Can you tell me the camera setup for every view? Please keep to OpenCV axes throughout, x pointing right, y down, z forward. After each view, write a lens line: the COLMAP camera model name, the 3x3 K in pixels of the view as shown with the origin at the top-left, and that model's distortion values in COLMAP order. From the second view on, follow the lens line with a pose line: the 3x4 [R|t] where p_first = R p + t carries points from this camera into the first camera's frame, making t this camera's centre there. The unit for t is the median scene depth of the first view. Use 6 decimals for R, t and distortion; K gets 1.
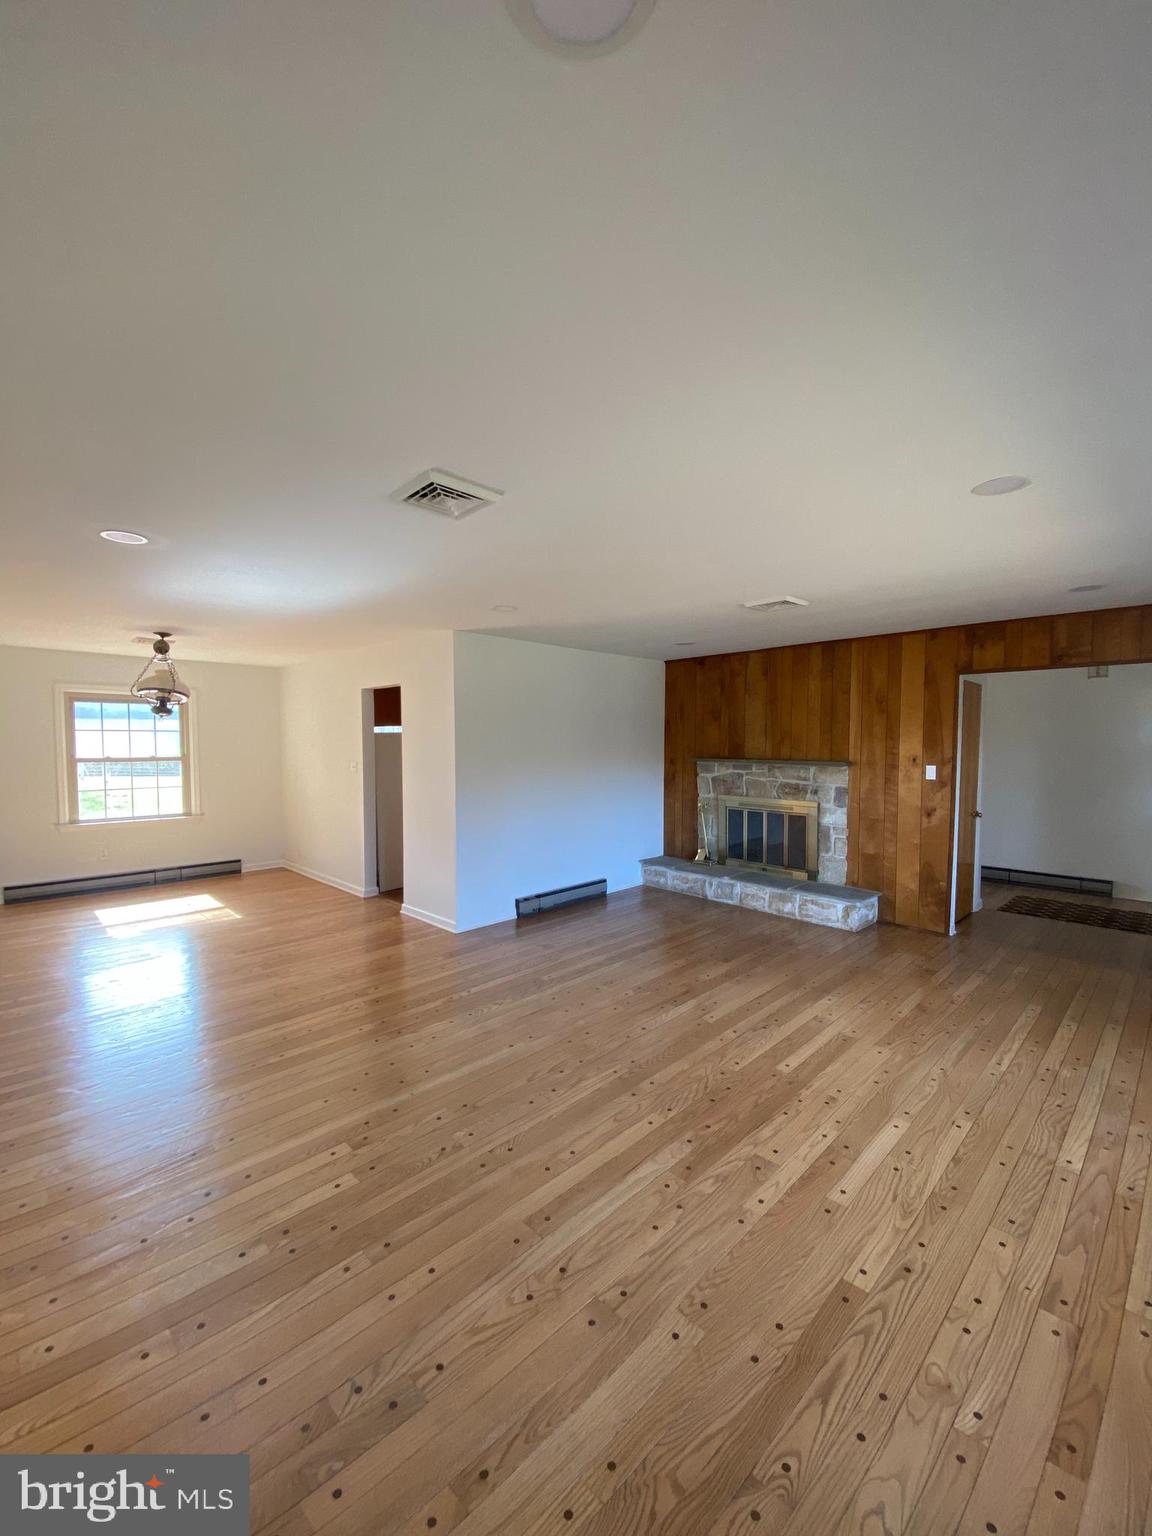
lens RADIAL K [[623.4, 0, 579.0], [0, 623.4, 781.1], [0, 0, 1]] dist [-0.017661, -0.000817]
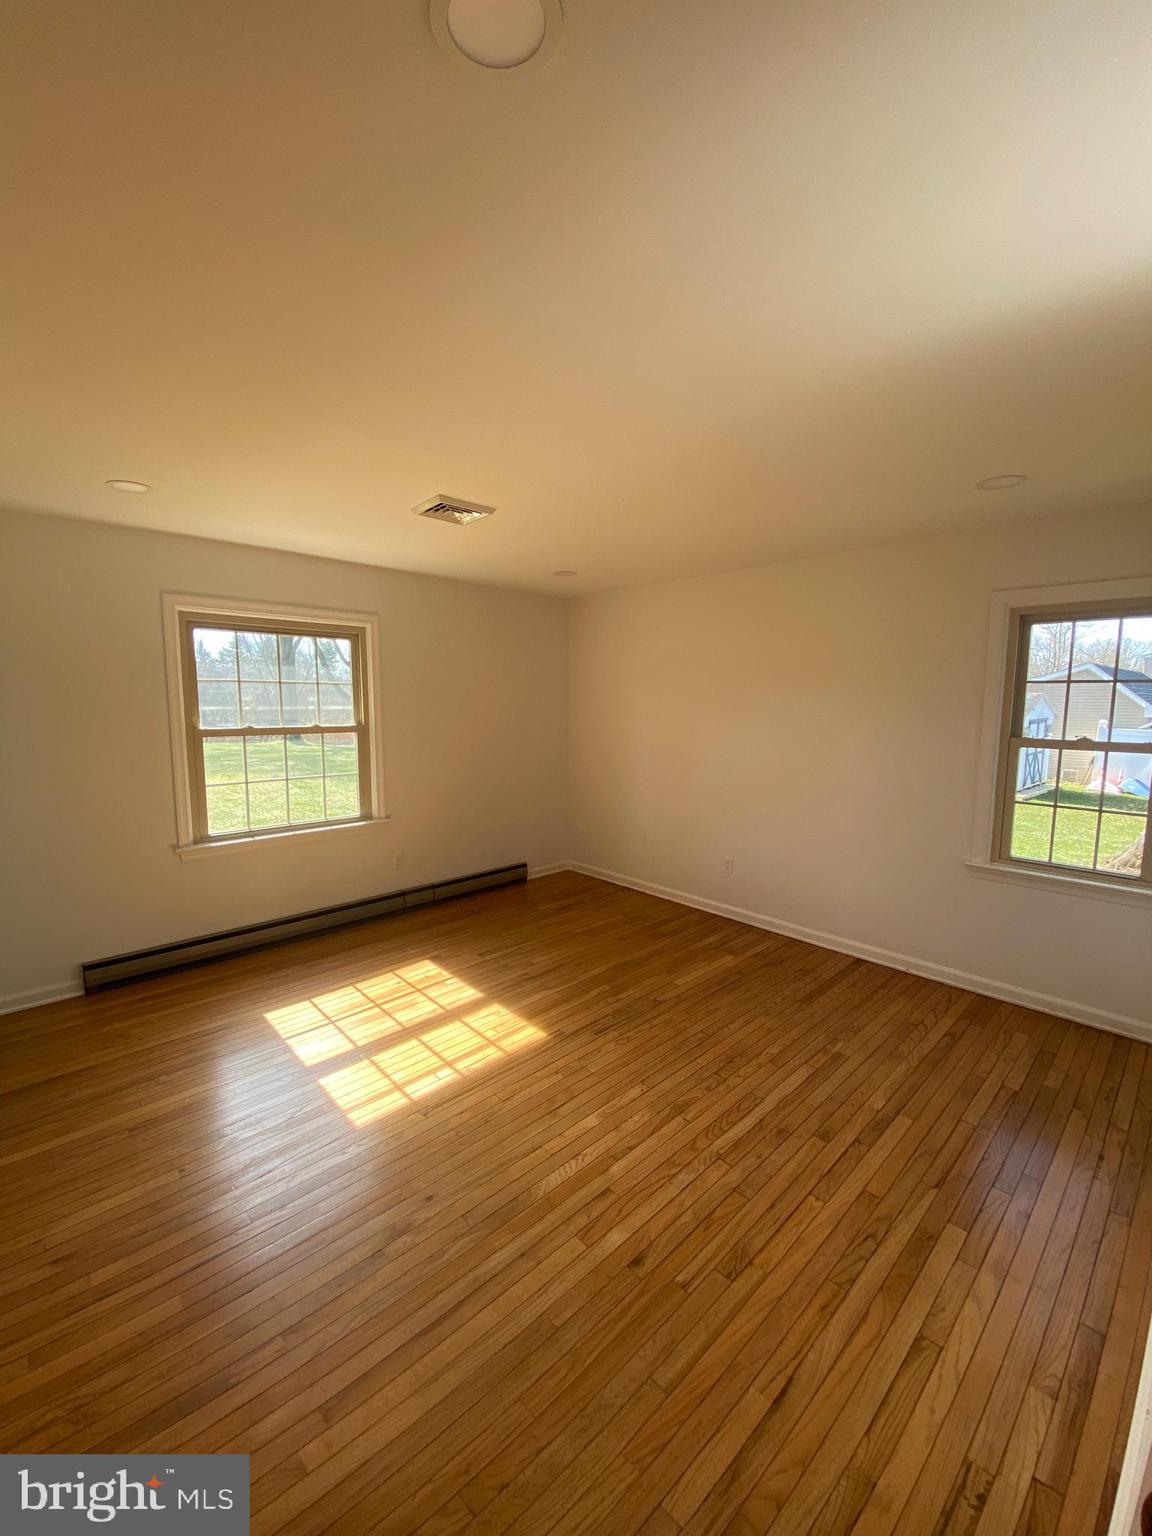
lens RADIAL K [[623.4, 0, 579.4], [0, 623.4, 778.9], [0, 0, 1]] dist [-0.017661, -0.000817]
pose [[0.997002, -0.076972, -0.007884, -0.469540], [0.076750, 0.996727, -0.025382, 0.053135], [0.009812, 0.024701, 0.999647, 0.430480]]
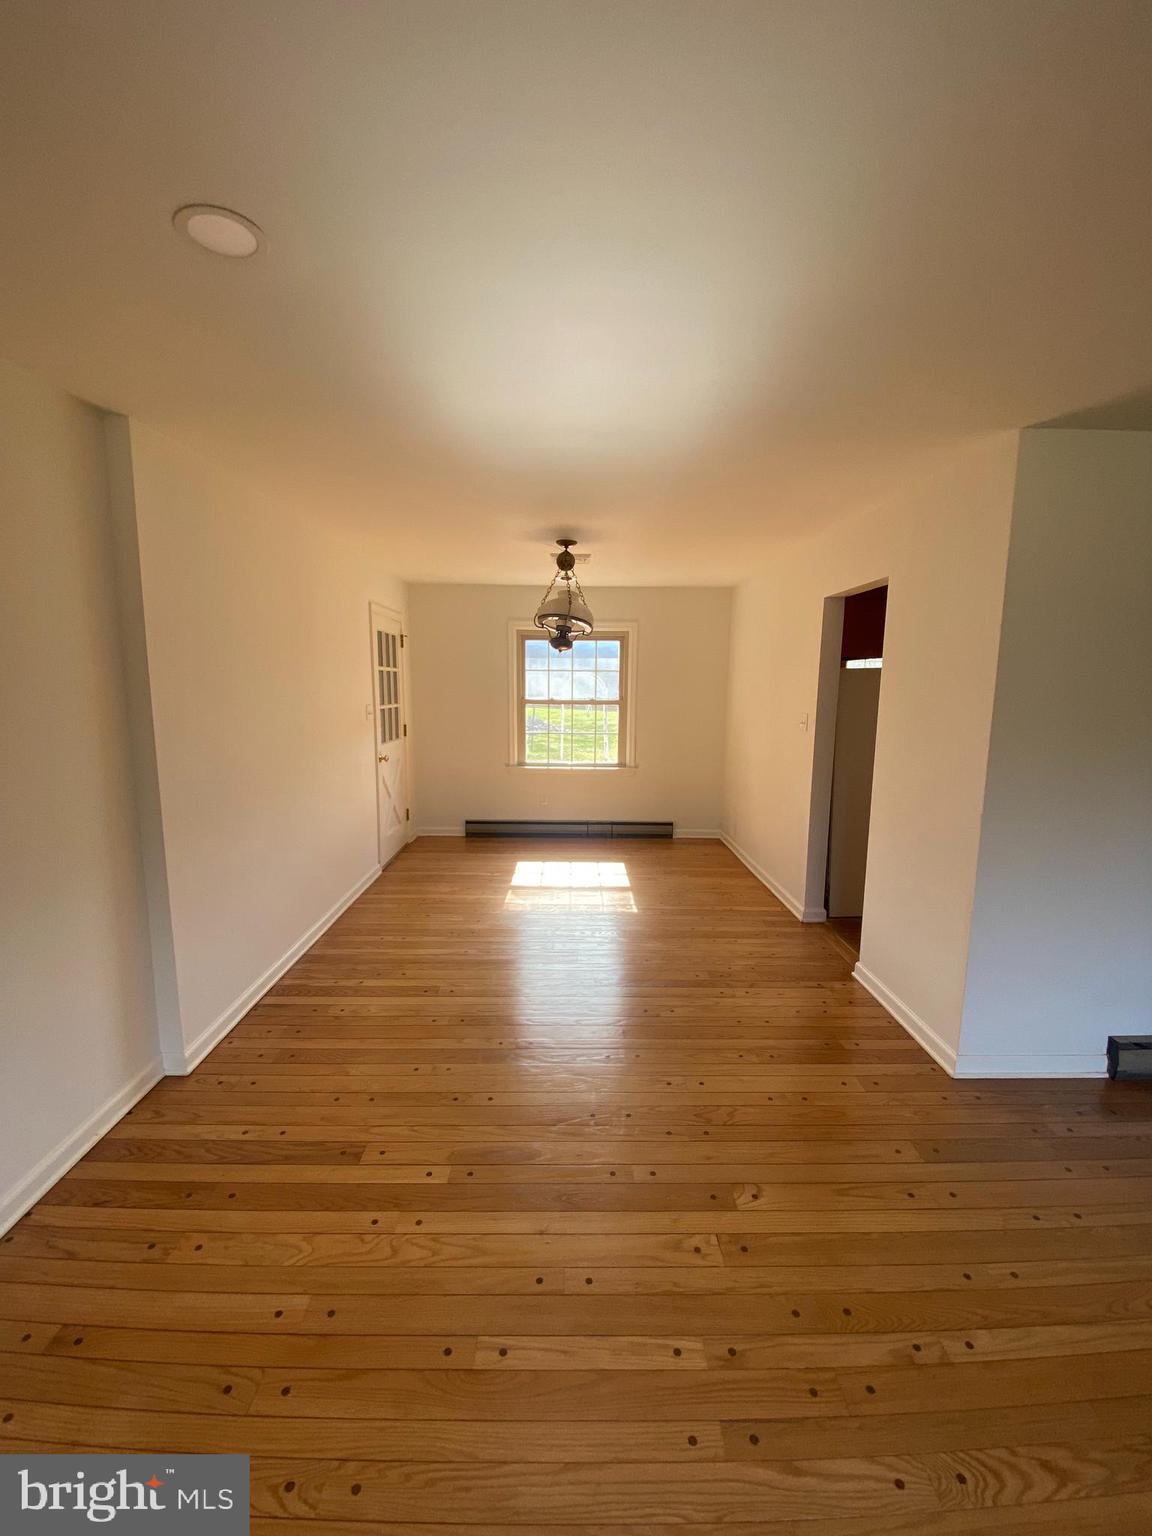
lens RADIAL K [[623.4, 0, 564.3], [0, 623.4, 768.7], [0, 0, 1]] dist [-0.017661, -0.000817]
pose [[0.710072, 0.100063, -0.696983, -0.080334], [-0.049361, 0.994490, 0.092487, -0.022699], [0.702397, -0.031268, 0.711098, 0.352825]]
